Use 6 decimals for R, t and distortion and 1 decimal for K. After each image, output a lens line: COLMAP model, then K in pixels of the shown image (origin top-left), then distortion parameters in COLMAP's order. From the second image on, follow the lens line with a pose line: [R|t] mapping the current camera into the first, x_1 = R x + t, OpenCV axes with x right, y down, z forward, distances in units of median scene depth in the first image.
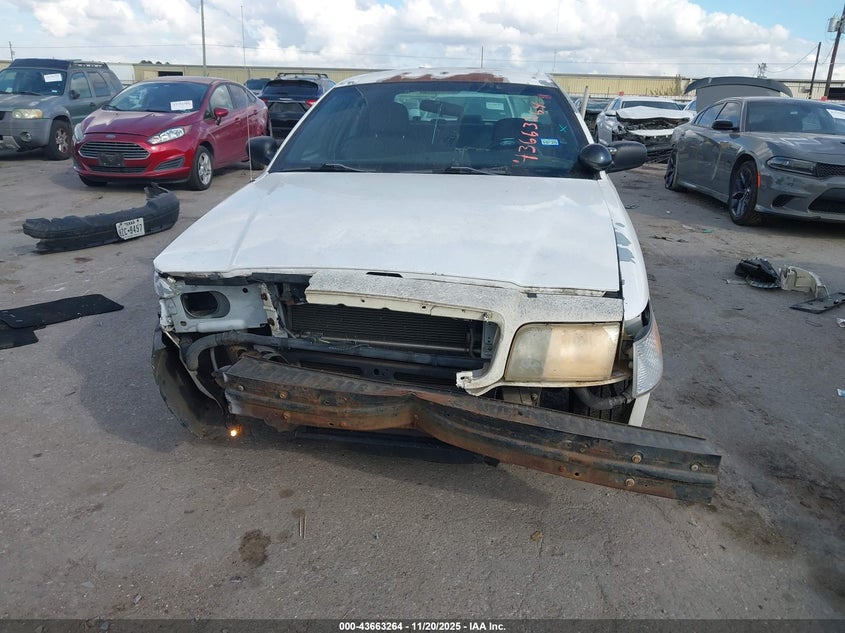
lens RADIAL K [[651.3, 0, 431.3], [0, 651.3, 317.8], [0, 0, 1]] dist [0.042734, -0.039613]
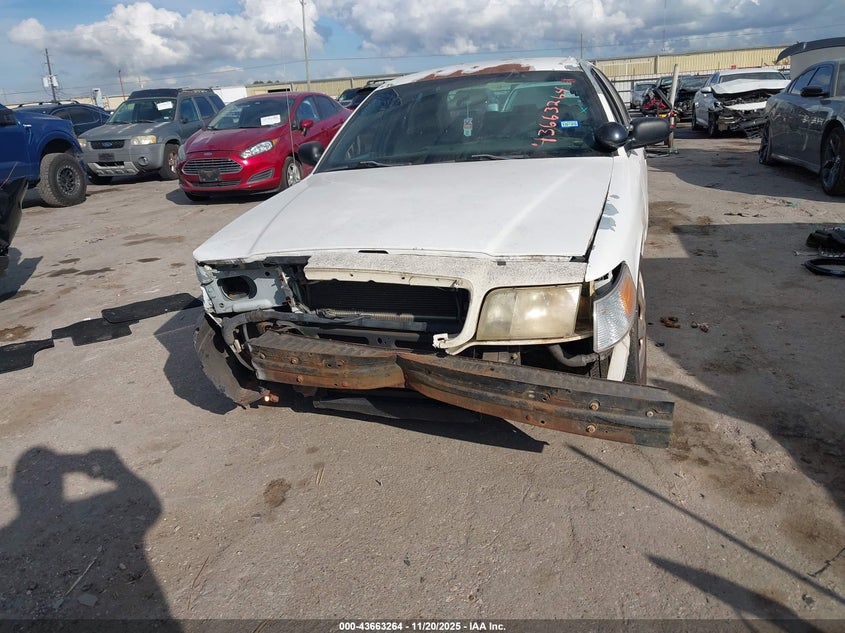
lens RADIAL K [[651.3, 0, 431.3], [0, 651.3, 317.8], [0, 0, 1]] dist [0.042734, -0.039613]
pose [[0.986396, -0.036964, -0.160174, 0.185188], [0.037362, 0.999302, -0.000526, 0.047730], [0.160082, -0.005466, 0.987089, -0.095947]]
